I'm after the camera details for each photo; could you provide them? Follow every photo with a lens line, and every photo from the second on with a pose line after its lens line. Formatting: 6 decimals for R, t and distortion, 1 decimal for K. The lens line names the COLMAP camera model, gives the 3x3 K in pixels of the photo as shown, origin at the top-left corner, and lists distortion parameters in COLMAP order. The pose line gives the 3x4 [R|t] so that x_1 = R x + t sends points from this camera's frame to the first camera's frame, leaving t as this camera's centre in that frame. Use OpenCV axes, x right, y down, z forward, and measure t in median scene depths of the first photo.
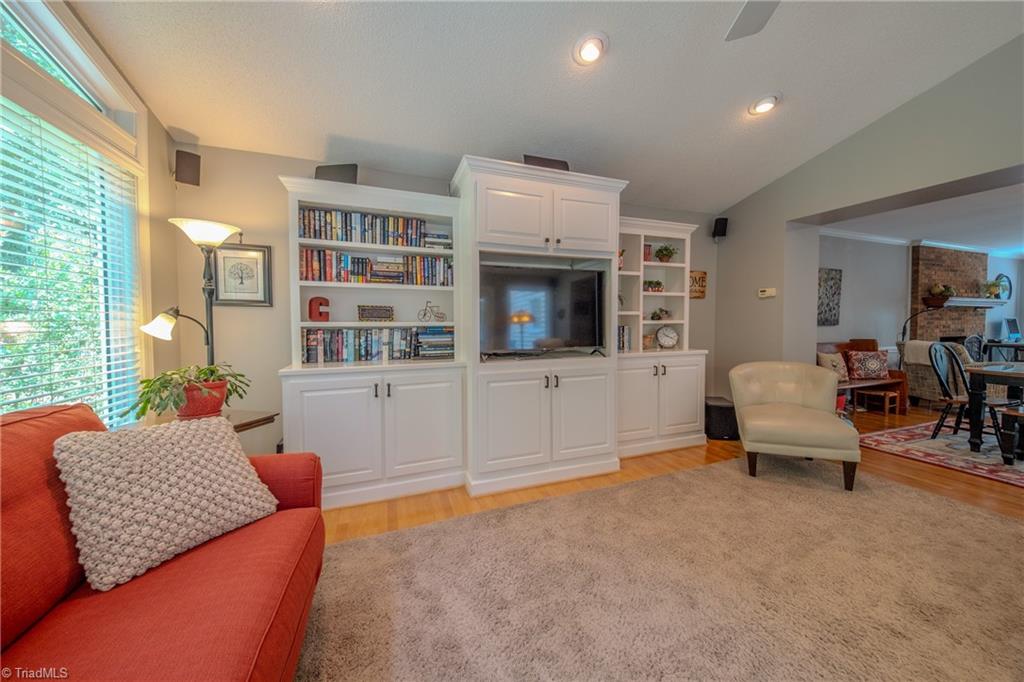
lens RADIAL K [[351.9, 0, 513.2], [0, 351.9, 332.3], [0, 0, 1]] dist [0.012015, -0.006652]
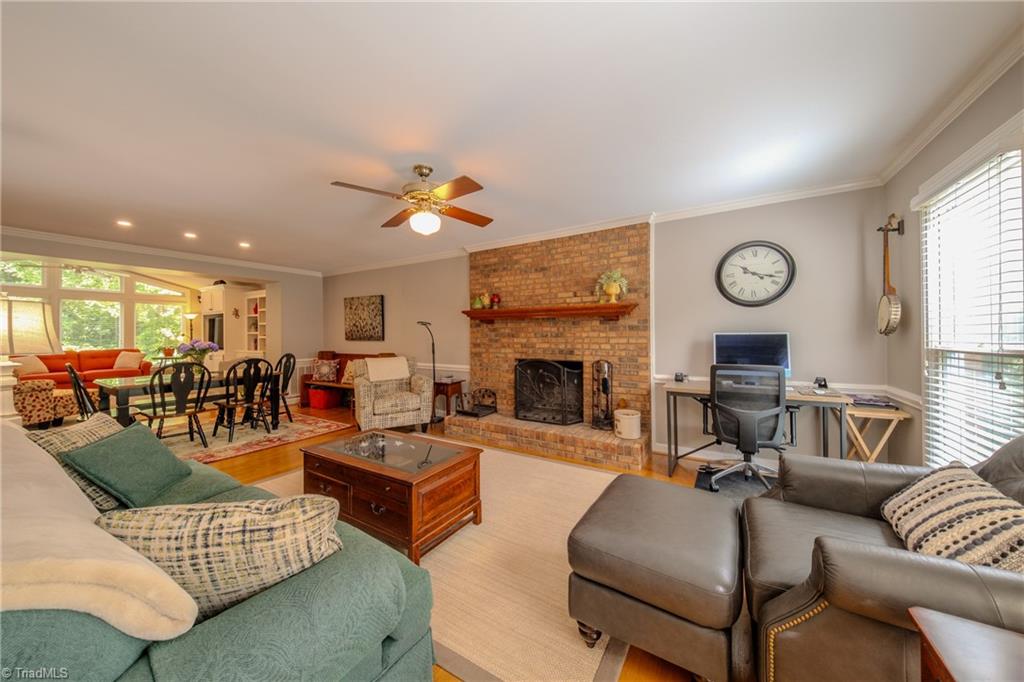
lens RADIAL K [[345.4, 0, 510.9], [0, 345.4, 333.4], [0, 0, 1]] dist [0.013929, -0.006167]
pose [[0.622262, -0.001762, -0.782807, 3.182335], [-0.027005, 0.999354, -0.023716, -0.043803], [0.782343, 0.035897, 0.621812, 0.919923]]
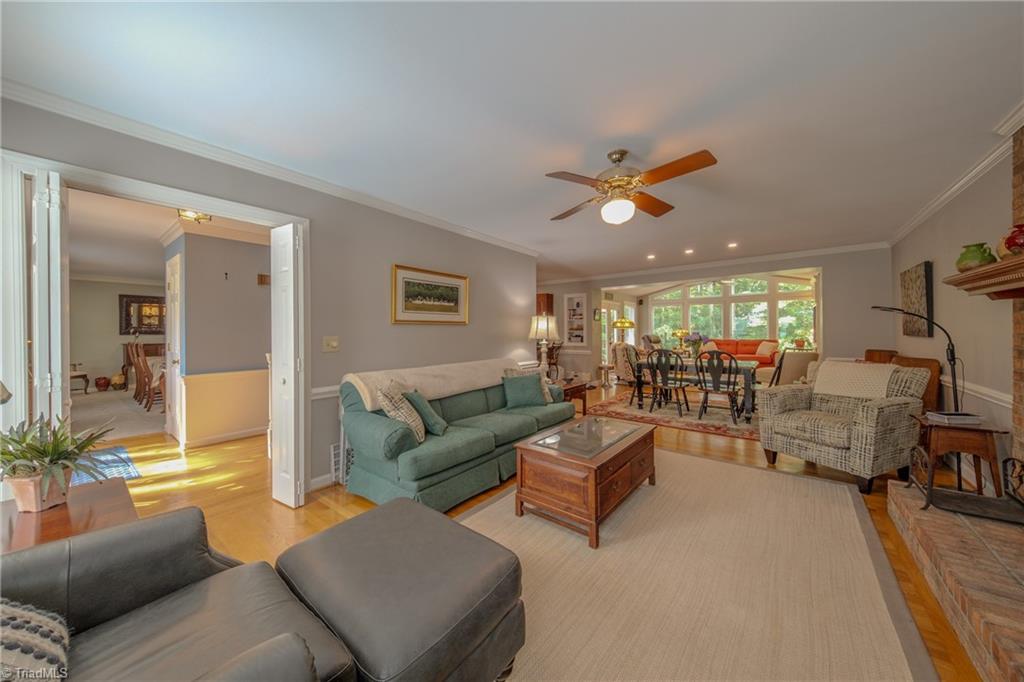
lens RADIAL K [[336.3, 0, 499.9], [0, 336.3, 331.2], [0, 0, 1]] dist [-0.000135, -0.005552]
pose [[-0.864726, 0.007490, -0.502188, 3.041000], [-0.013303, 0.999196, 0.037810, -0.071904], [0.502068, 0.039375, -0.863931, 1.683365]]
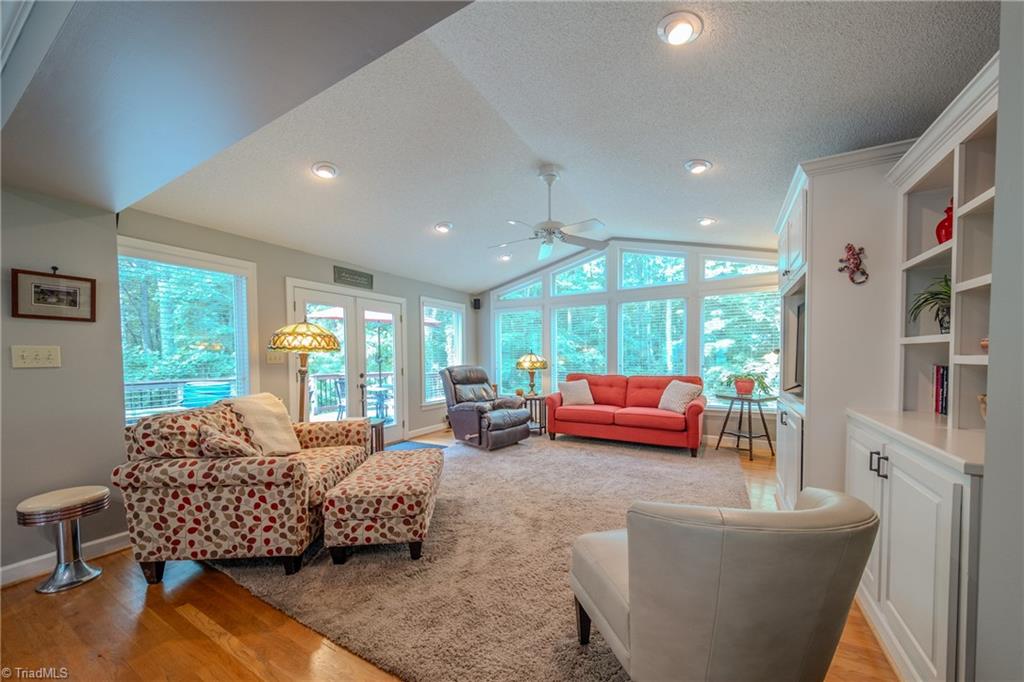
lens RADIAL K [[365.4, 0, 510.6], [0, 365.4, 367.1], [0, 0, 1]] dist [0.056419, -0.029686]
pose [[-0.761709, 0.024301, -0.647464, 1.099657], [-0.020068, 0.997932, 0.061063, -0.037618], [0.647609, 0.059505, -0.759646, 1.038068]]
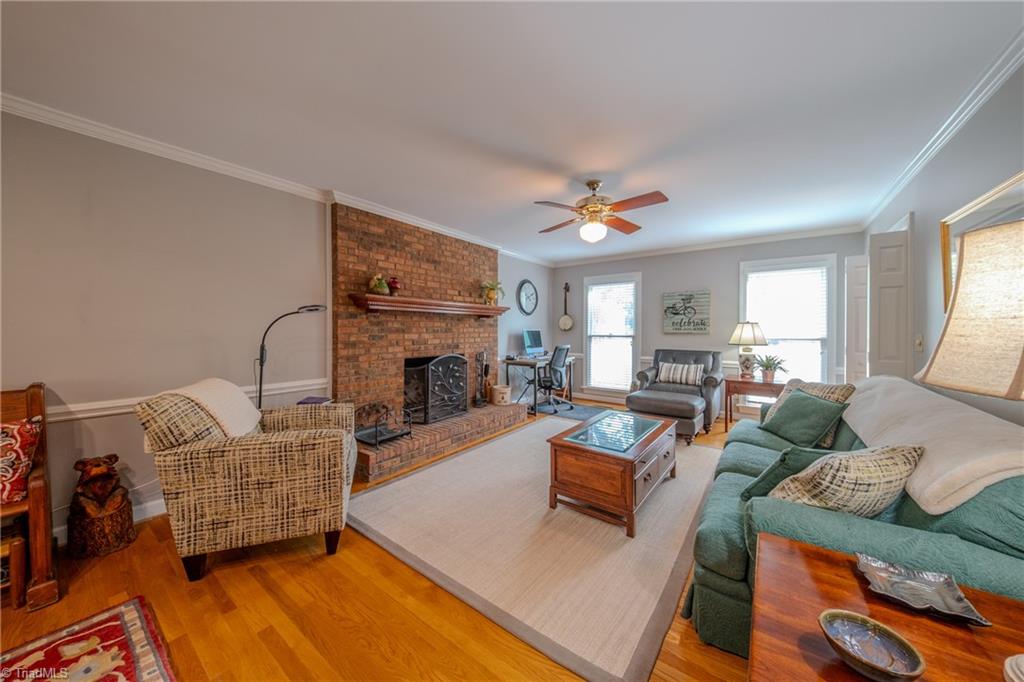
lens RADIAL K [[345.4, 0, 510.9], [0, 345.4, 333.4], [0, 0, 1]] dist [0.013929, -0.006167]
pose [[0.832856, -0.000861, 0.553489, 1.801124], [0.018916, 0.999459, -0.026909, -0.022346], [-0.553166, 0.032882, 0.832422, 0.635982]]
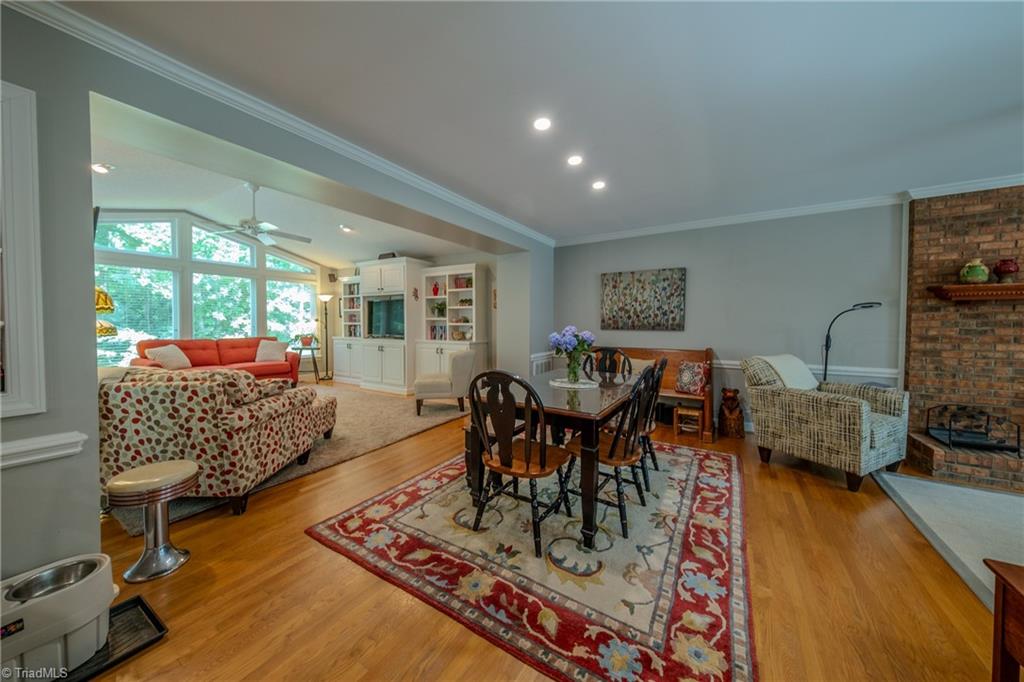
lens RADIAL K [[345.4, 0, 510.9], [0, 345.4, 333.4], [0, 0, 1]] dist [0.013929, -0.006167]
pose [[0.618867, 0.026188, -0.785059, 2.006008], [-0.036763, 0.999315, 0.004355, -0.001528], [0.784635, 0.026166, 0.619405, 0.200018]]
